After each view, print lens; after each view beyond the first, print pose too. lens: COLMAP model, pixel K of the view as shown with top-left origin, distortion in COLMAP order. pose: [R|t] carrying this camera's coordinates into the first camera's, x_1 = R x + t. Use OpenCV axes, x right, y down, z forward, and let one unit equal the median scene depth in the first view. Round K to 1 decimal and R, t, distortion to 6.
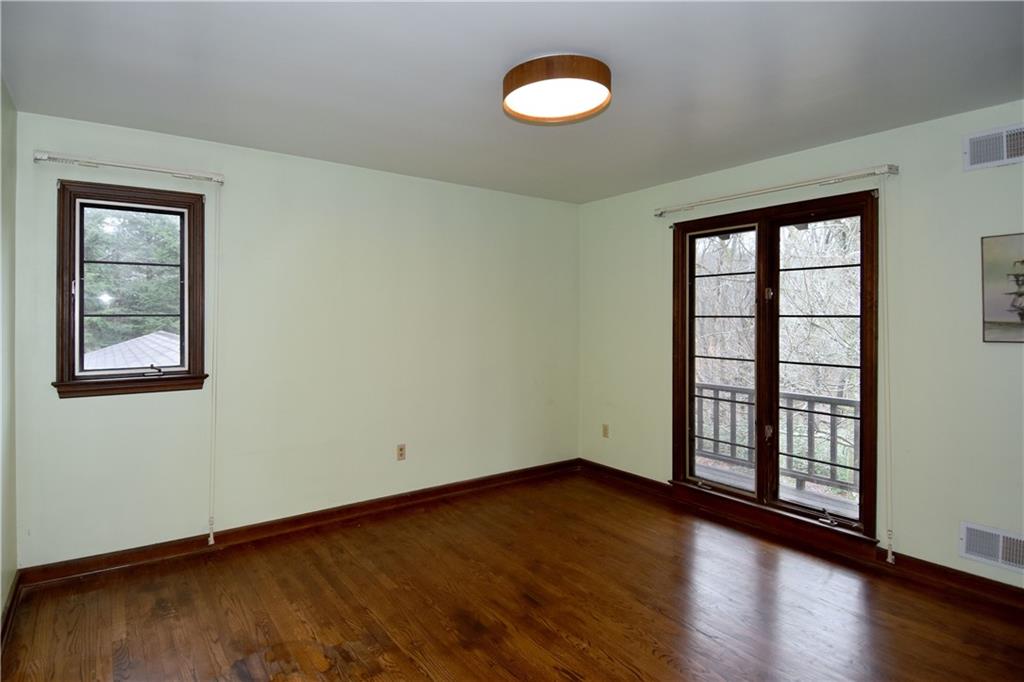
lens RADIAL K [[547.5, 0, 531.2], [0, 547.5, 322.3], [0, 0, 1]] dist [0.052478, -0.001220]
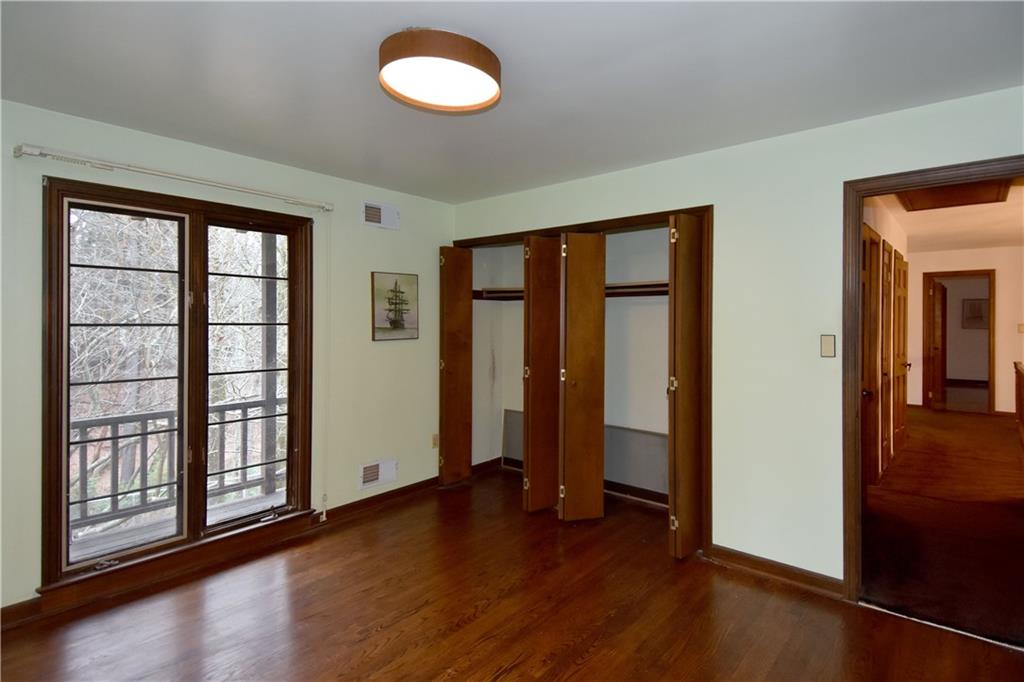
lens RADIAL K [[547.5, 0, 531.2], [0, 547.5, 322.3], [0, 0, 1]] dist [0.052478, -0.001220]
pose [[-0.209369, -0.002988, 0.977832, -0.551410], [0.006520, 0.999969, 0.004451, -0.014042], [-0.977815, 0.007307, -0.209343, 0.668867]]
